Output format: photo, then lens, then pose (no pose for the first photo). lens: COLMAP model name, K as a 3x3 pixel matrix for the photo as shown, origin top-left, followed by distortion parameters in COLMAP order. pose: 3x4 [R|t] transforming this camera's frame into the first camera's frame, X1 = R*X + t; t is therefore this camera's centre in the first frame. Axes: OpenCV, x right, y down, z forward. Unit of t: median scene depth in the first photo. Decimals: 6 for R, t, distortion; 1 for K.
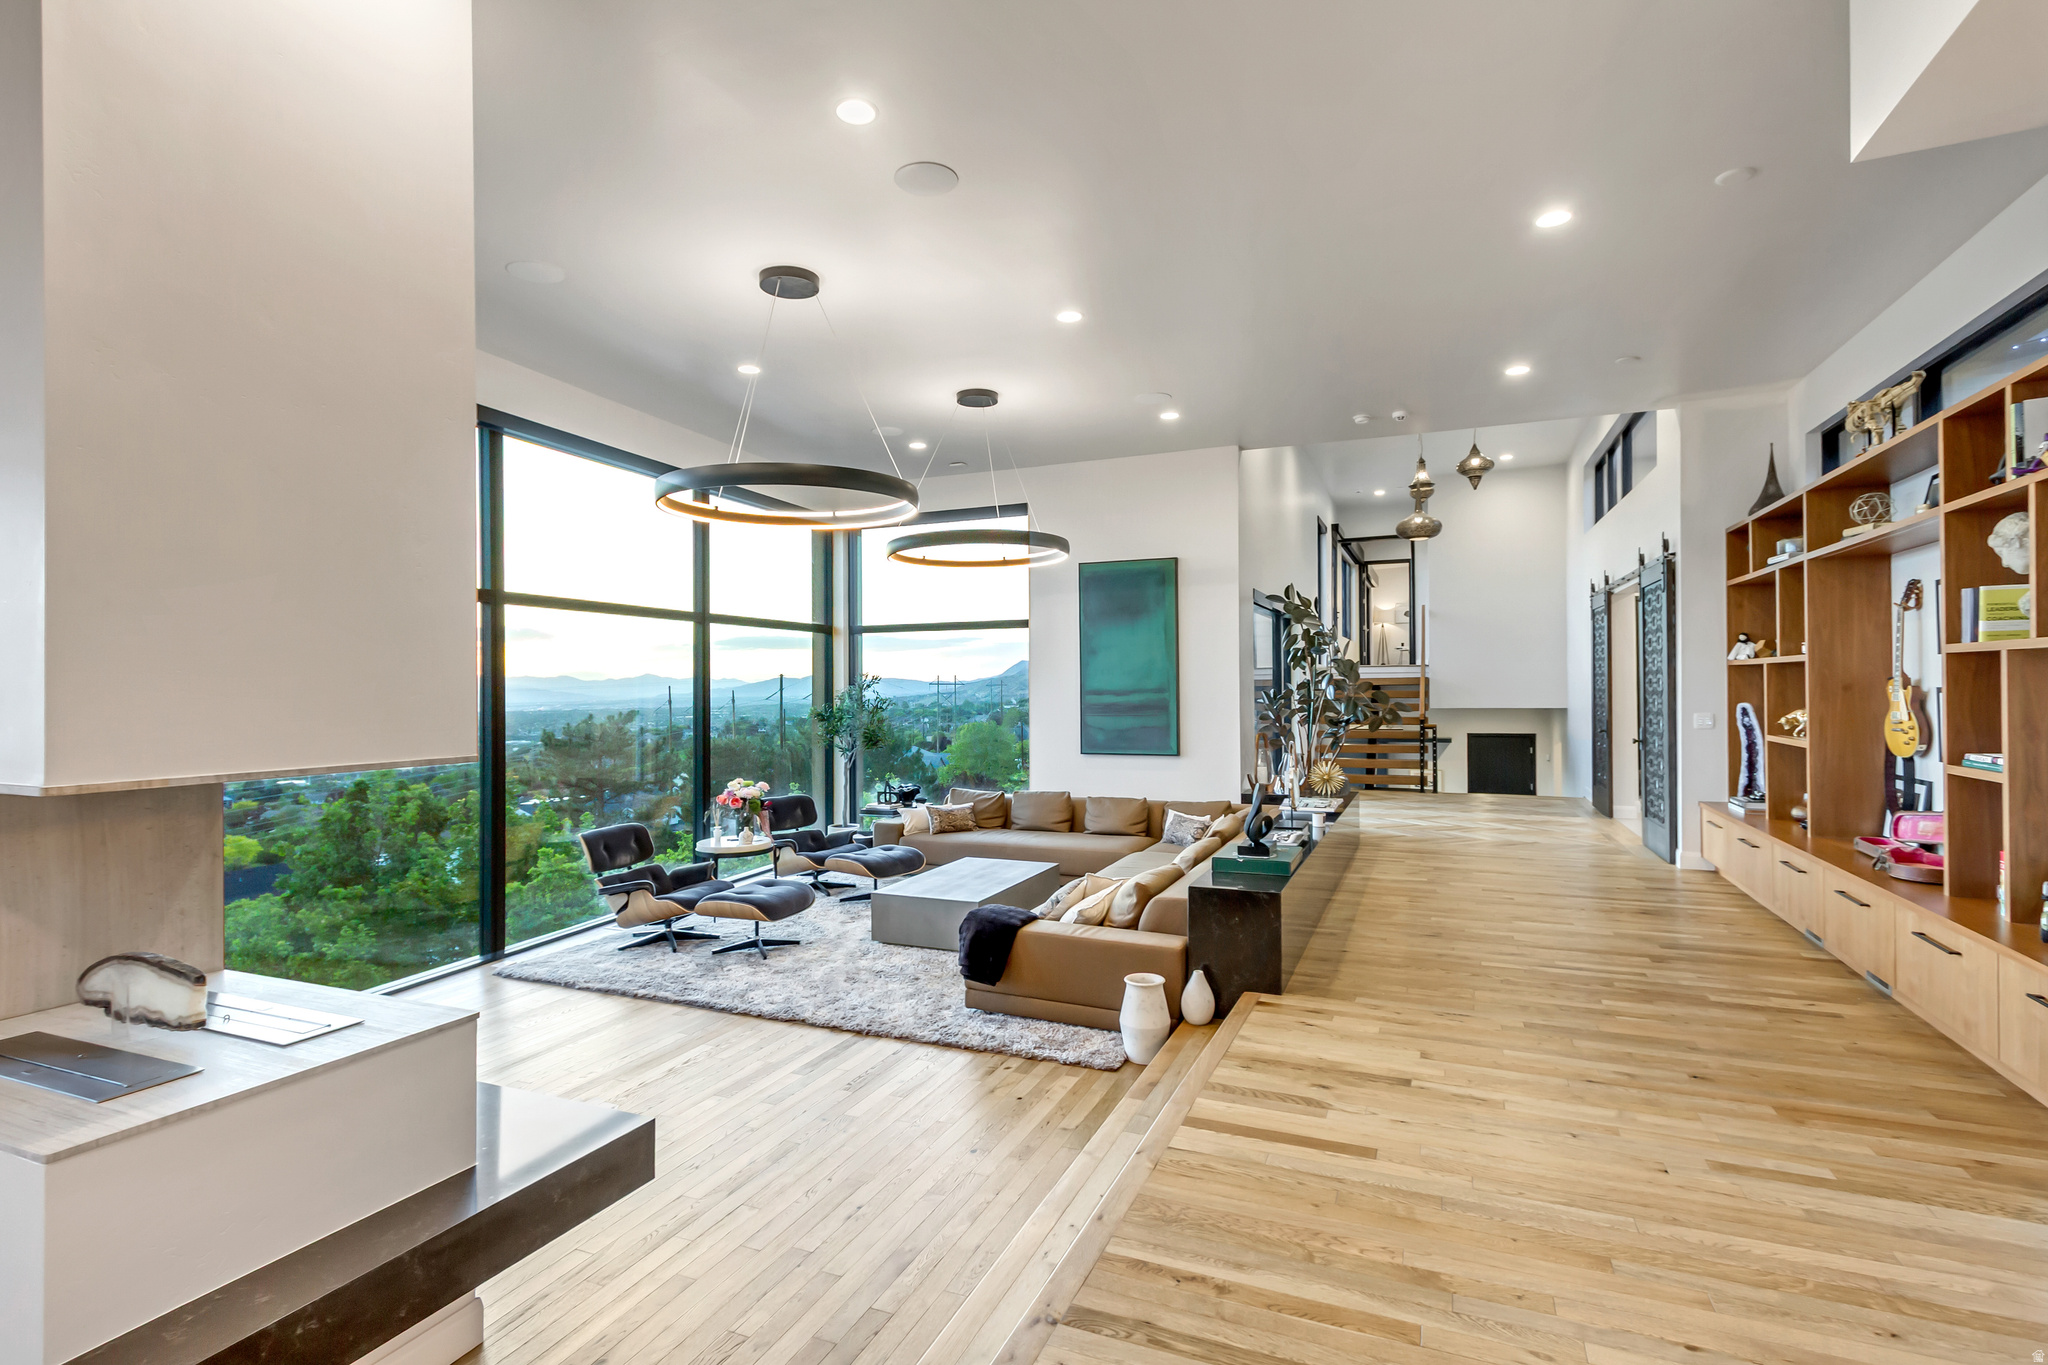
lens RADIAL K [[939.4, 0, 1017.3], [0, 939.4, 683.7], [0, 0, 1]] dist [0.003420, -0.001543]
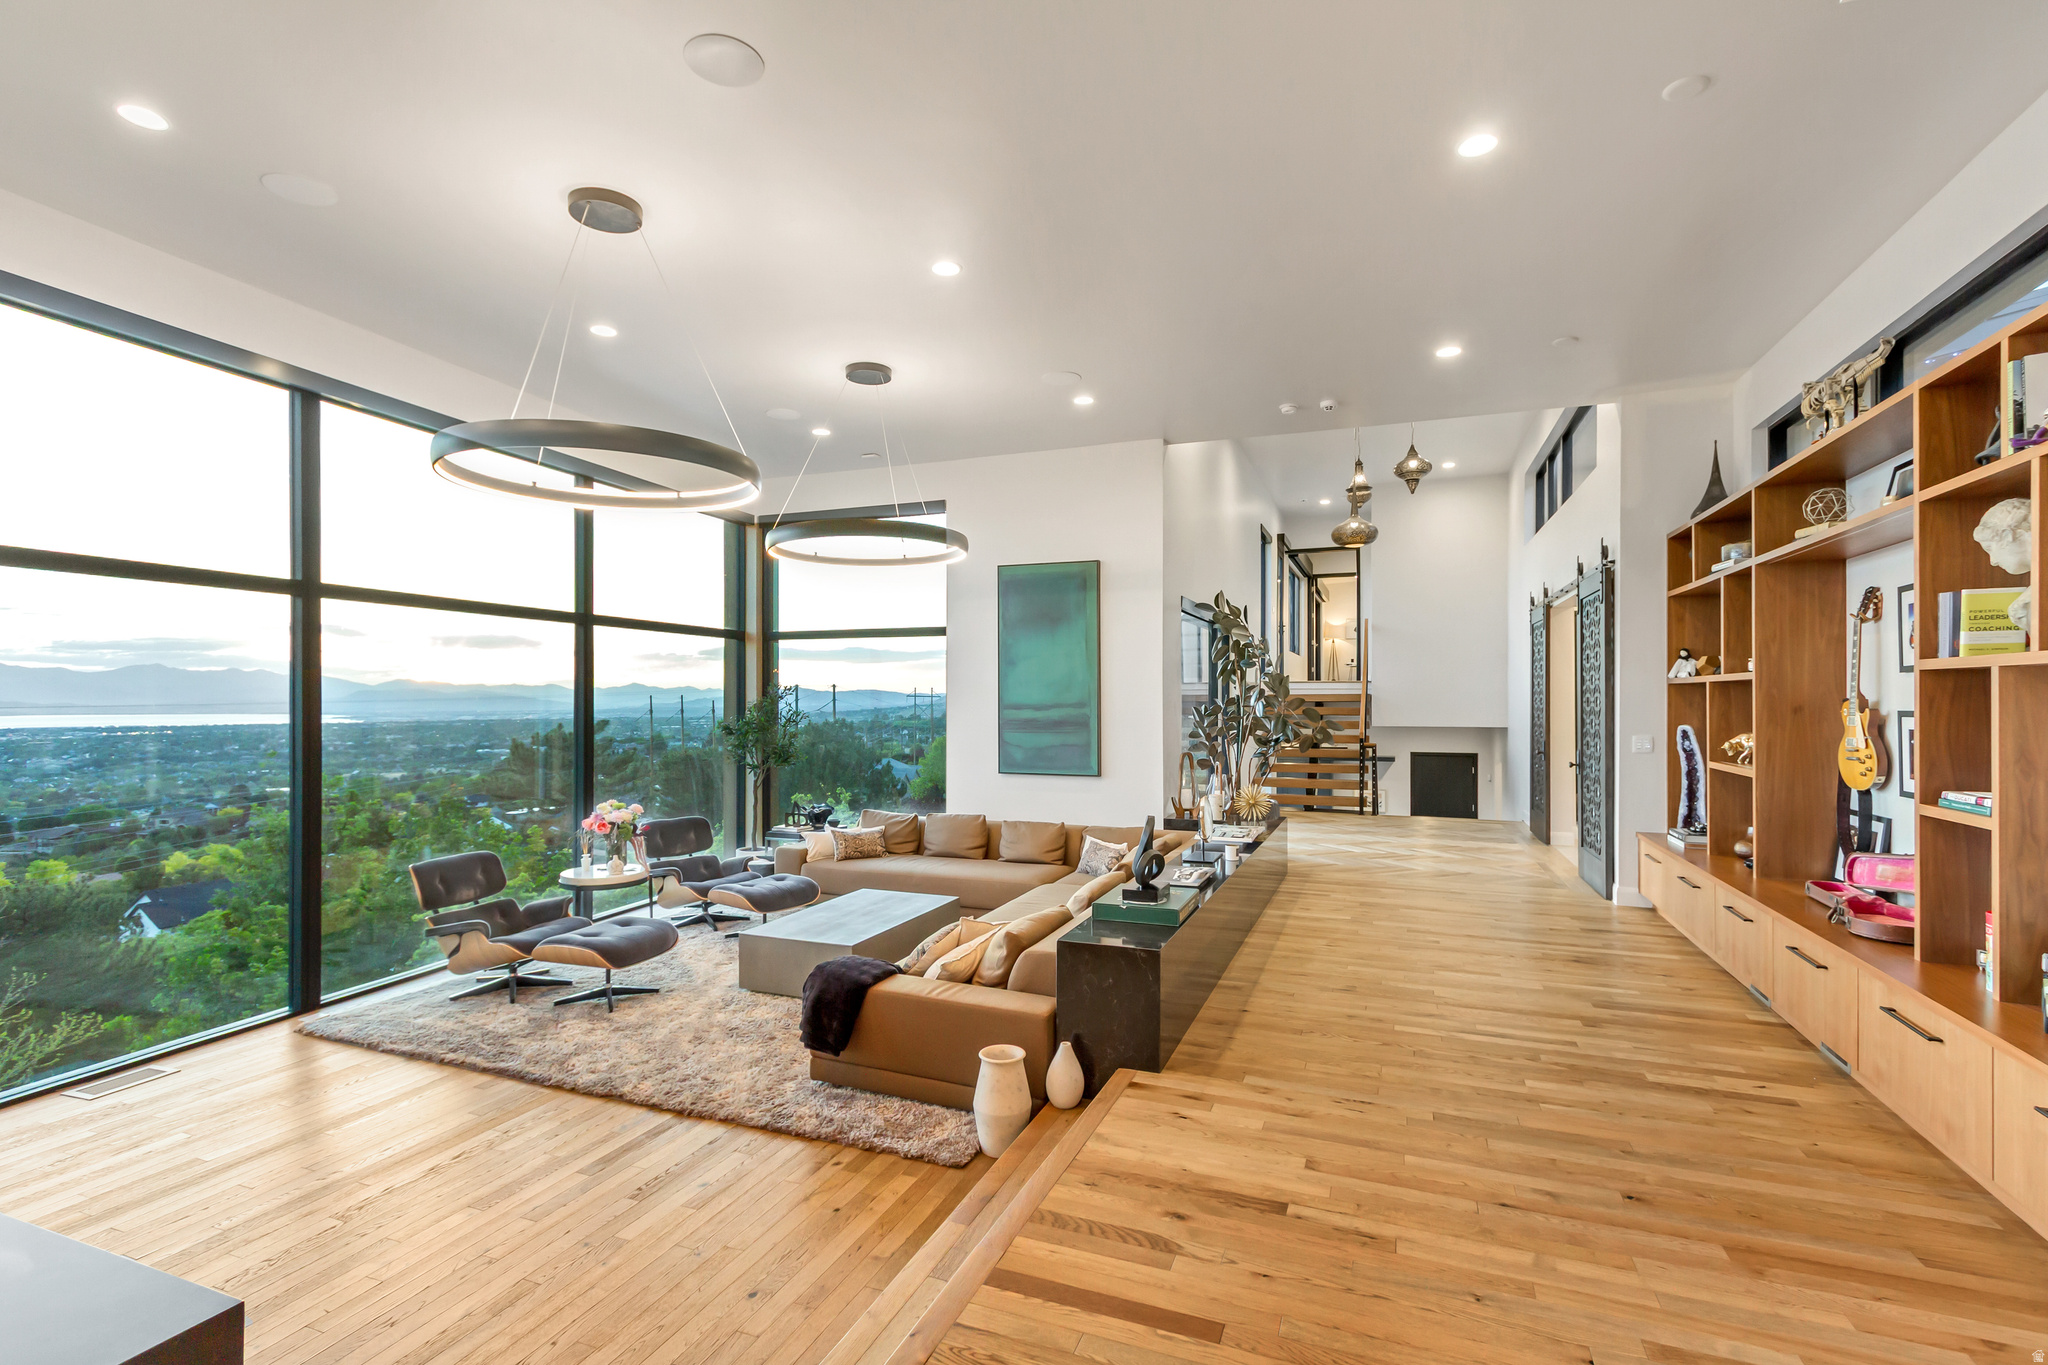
lens RADIAL K [[939.4, 0, 1063.9], [0, 939.4, 695.2], [0, 0, 1]] dist [0.003420, -0.001543]
pose [[0.996801, 0.009648, 0.079339, 0.099550], [-0.009531, 0.999953, -0.001859, -0.001017], [-0.079353, 0.001097, 0.996846, 0.138203]]
